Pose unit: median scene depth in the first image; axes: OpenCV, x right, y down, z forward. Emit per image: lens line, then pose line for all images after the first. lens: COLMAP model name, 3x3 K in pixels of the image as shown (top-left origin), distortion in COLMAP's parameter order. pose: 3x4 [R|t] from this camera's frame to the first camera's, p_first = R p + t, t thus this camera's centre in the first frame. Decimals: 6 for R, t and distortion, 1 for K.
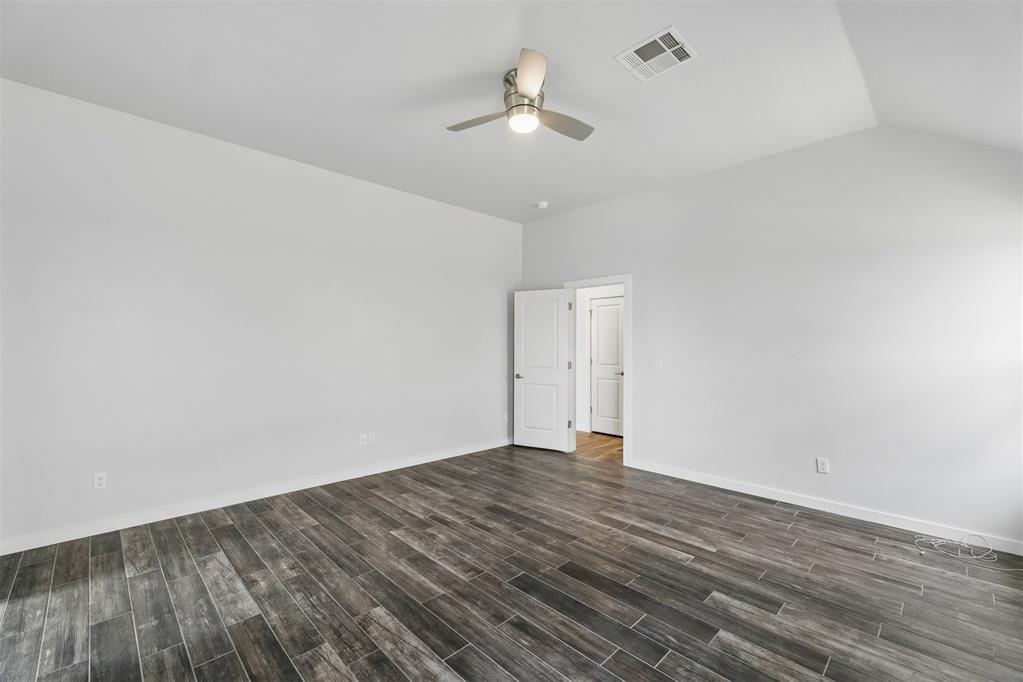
lens RADIAL K [[428.9, 0, 510.4], [0, 428.9, 344.0], [0, 0, 1]] dist [0.004805, -0.000121]
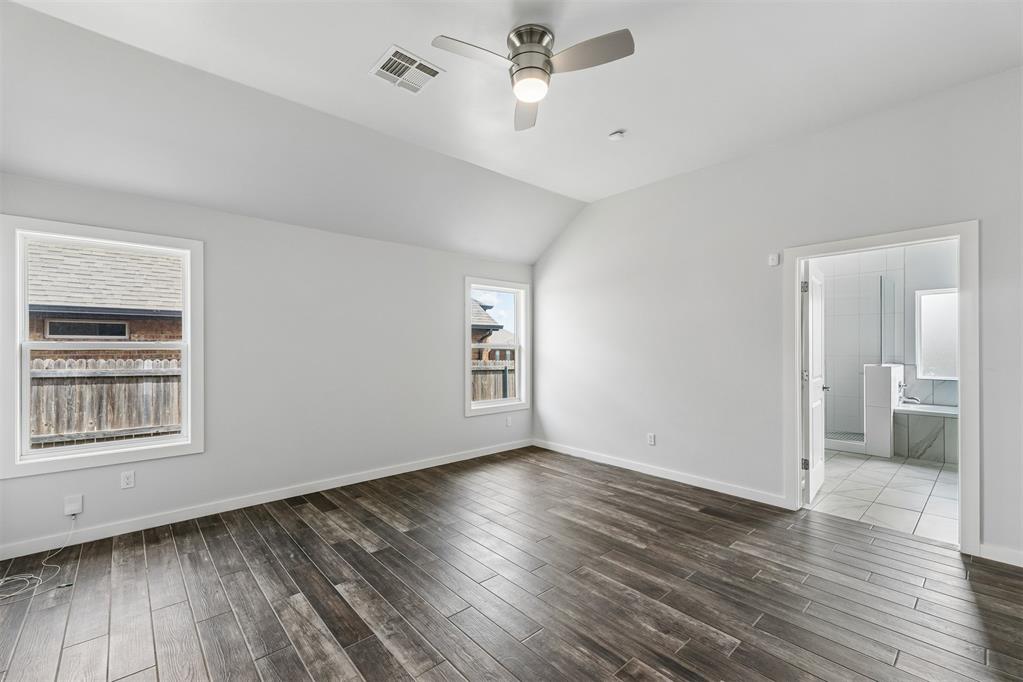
lens RADIAL K [[428.9, 0, 510.4], [0, 428.9, 344.0], [0, 0, 1]] dist [0.004805, -0.000121]
pose [[-0.999162, -0.002713, 0.040838, 0.034798], [-0.003019, 0.999968, -0.007416, 0.006326], [-0.040817, -0.007533, -0.999138, 1.804138]]
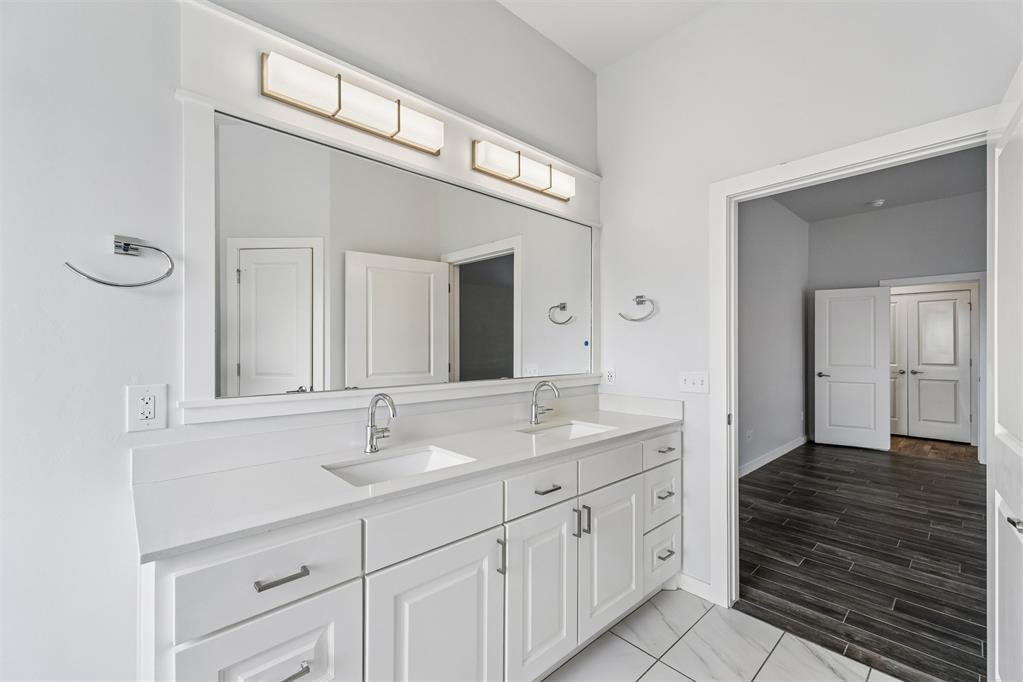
lens RADIAL K [[428.9, 0, 510.4], [0, 428.9, 344.0], [0, 0, 1]] dist [0.004805, -0.000121]
pose [[0.999627, -0.002118, -0.027243, -1.363743], [0.002094, 0.999997, -0.000878, 0.006351], [0.027245, 0.000820, 0.999628, -0.048171]]
